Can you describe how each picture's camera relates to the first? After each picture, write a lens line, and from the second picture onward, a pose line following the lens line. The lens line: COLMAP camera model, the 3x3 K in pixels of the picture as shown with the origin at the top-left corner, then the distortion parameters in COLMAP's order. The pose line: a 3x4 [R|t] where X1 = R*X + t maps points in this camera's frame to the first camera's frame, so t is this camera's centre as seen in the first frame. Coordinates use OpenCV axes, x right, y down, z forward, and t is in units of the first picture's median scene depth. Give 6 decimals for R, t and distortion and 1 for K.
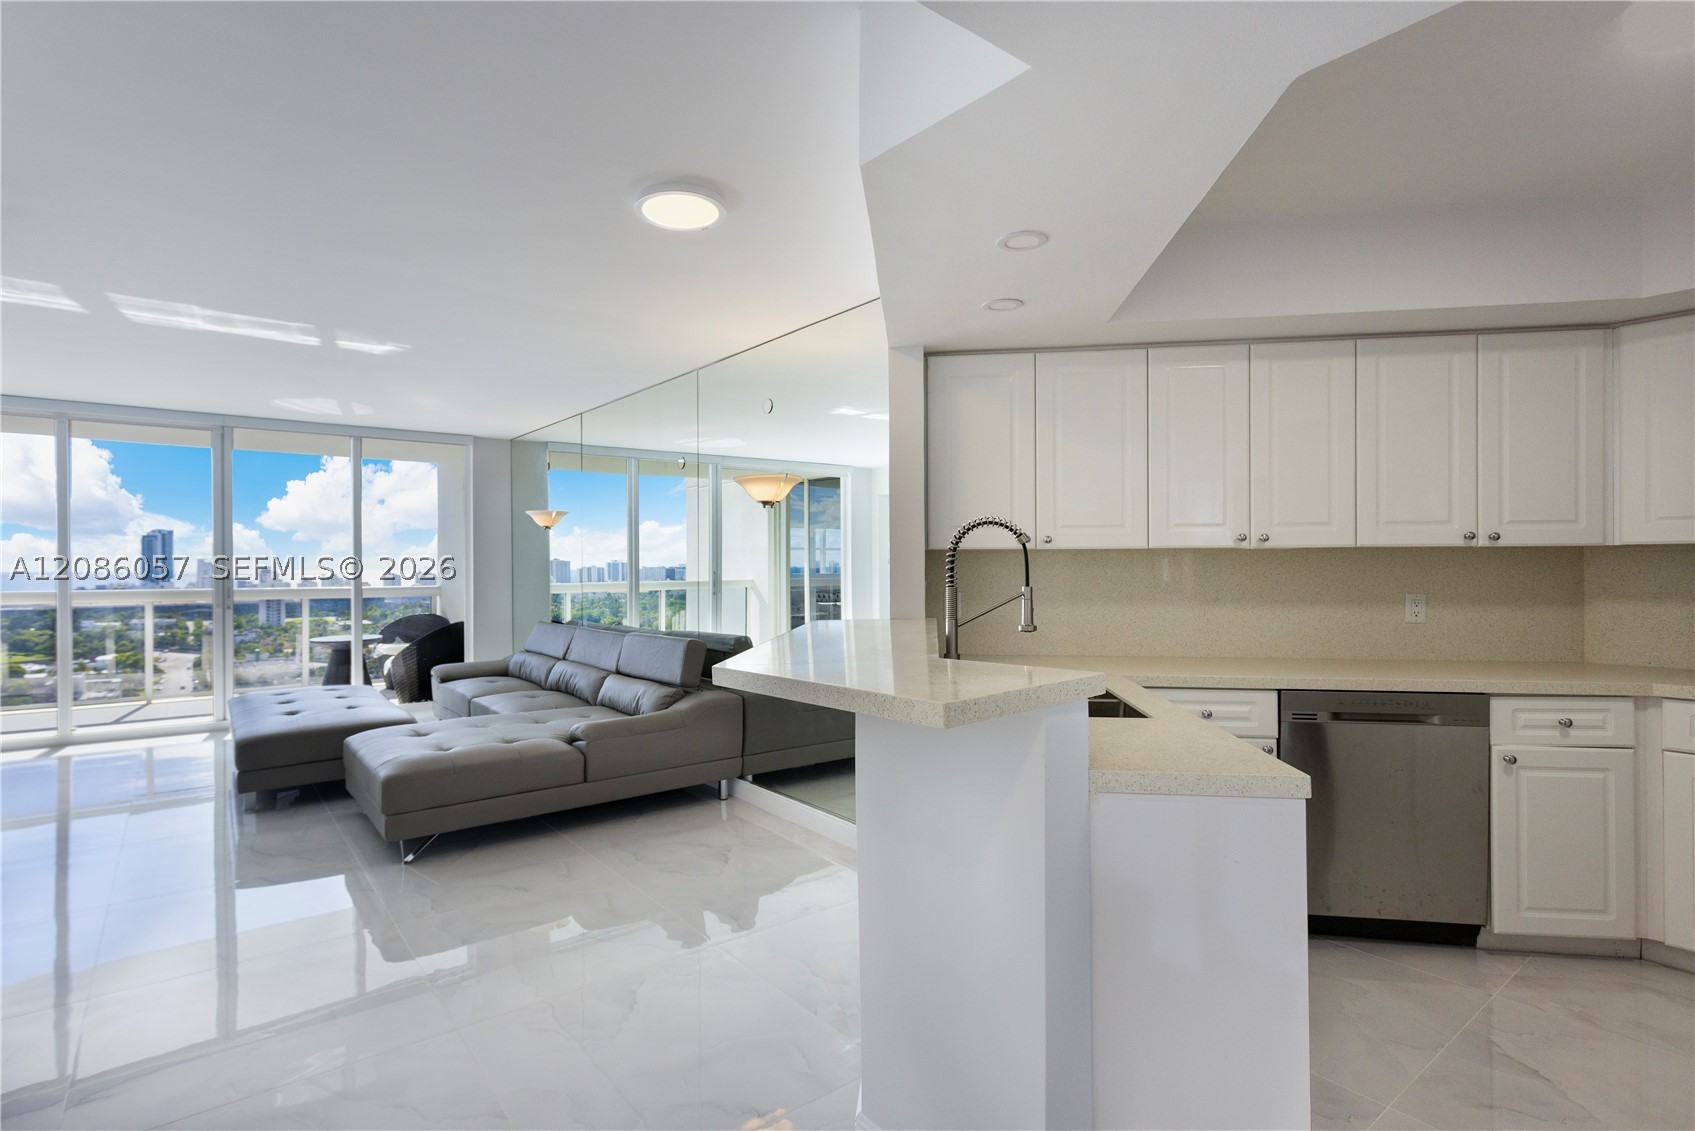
lens RADIAL K [[719.8, 0, 898.1], [0, 719.8, 570.2], [0, 0, 1]] dist [0.001523, 0.000699]
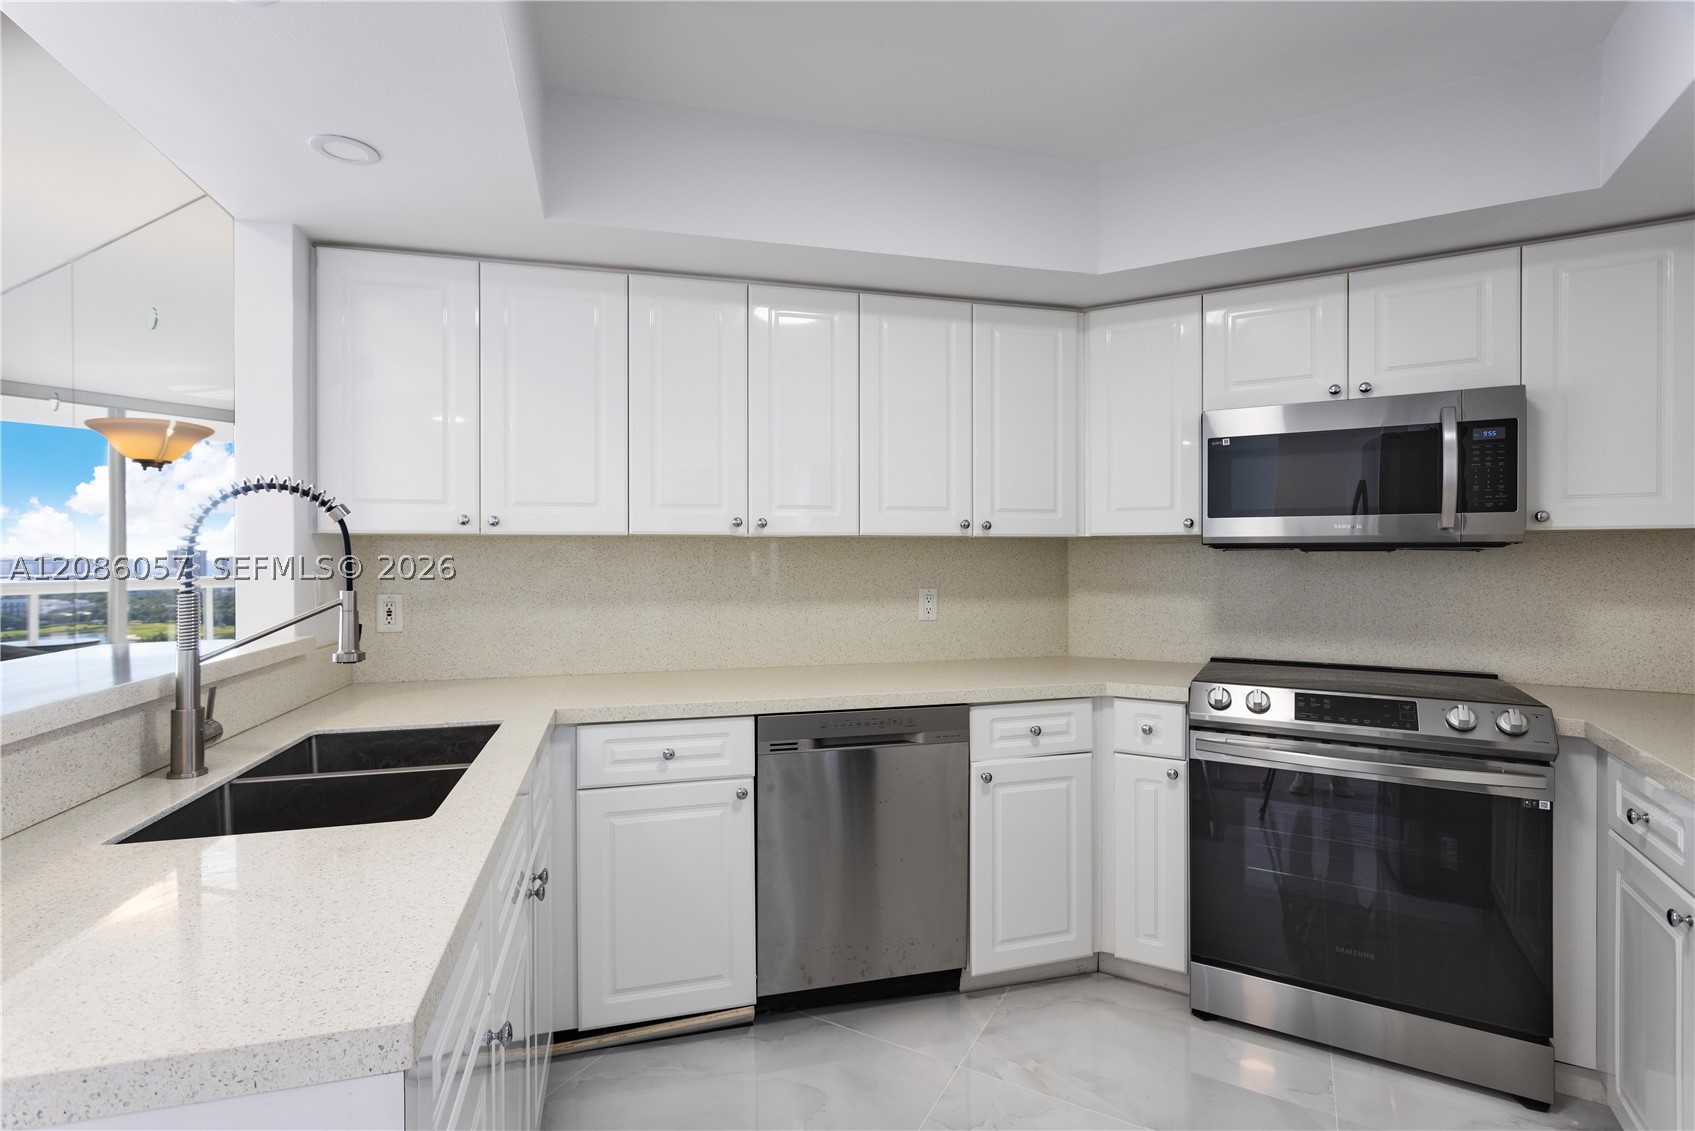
lens RADIAL K [[790.1, 0, 847.5], [0, 790.1, 565.5], [0, 0, 1]] dist [0.000583, 0.000500]
pose [[0.905017, -0.004000, 0.425356, 0.258903], [0.001800, 0.999983, 0.005573, -0.002236], [-0.425371, -0.004279, 0.905009, 0.180062]]
